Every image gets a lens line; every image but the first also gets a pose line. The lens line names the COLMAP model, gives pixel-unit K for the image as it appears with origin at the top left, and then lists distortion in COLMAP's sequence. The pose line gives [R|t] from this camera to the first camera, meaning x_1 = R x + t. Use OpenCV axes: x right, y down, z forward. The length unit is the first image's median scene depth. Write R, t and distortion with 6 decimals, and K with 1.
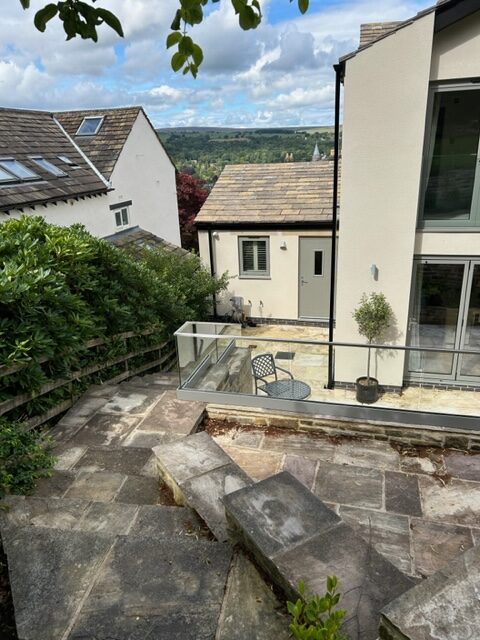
lens RADIAL K [[482.4, 0, 237.4], [0, 482.4, 300.9], [0, 0, 1]] dist [0.032163, -0.037330]
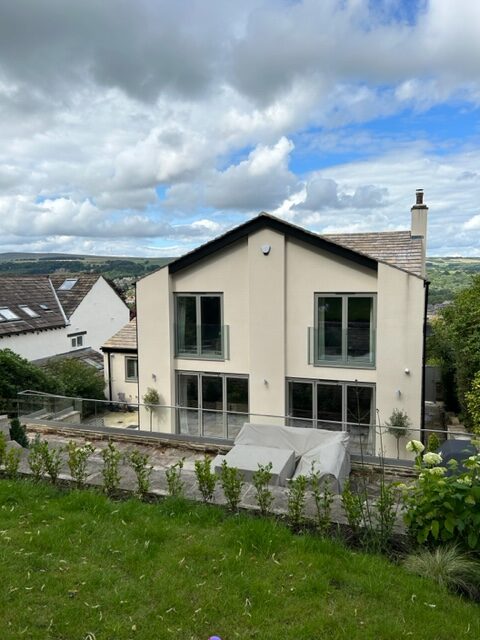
lens RADIAL K [[482.4, 0, 239.4], [0, 482.4, 319.3], [0, 0, 1]] dist [0.032163, -0.037330]
pose [[0.996530, 0.039571, -0.073225, 0.434339], [-0.053865, 0.977295, -0.204922, 0.054785], [0.063454, 0.208155, 0.976035, -0.562874]]
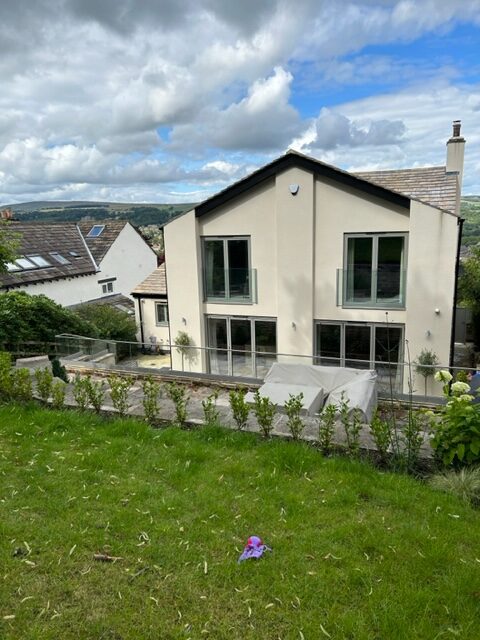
lens RADIAL K [[482.4, 0, 240.7], [0, 482.4, 322.9], [0, 0, 1]] dist [0.032163, -0.037330]
pose [[0.991949, 0.038694, -0.120584, 0.431732], [-0.049210, 0.995123, -0.085491, 0.063216], [0.116688, 0.090737, 0.989015, -0.569312]]
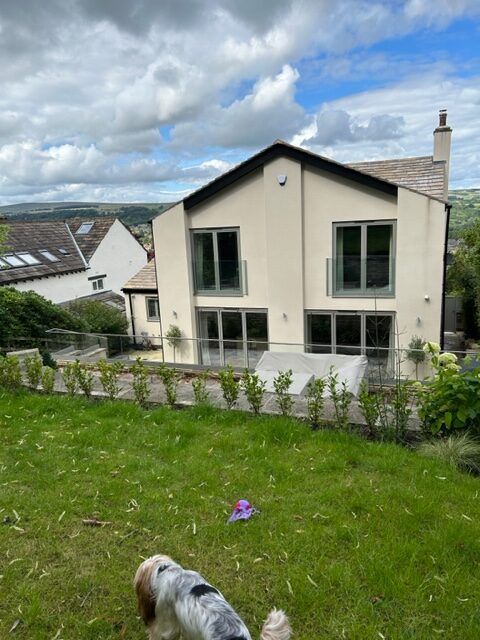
lens RADIAL K [[482.4, 0, 238.4], [0, 482.4, 322.4], [0, 0, 1]] dist [0.032163, -0.037330]
pose [[0.993788, 0.018486, -0.109747, 0.435452], [-0.027688, 0.996172, -0.082919, 0.076997], [0.107794, 0.085443, 0.990495, -0.568469]]
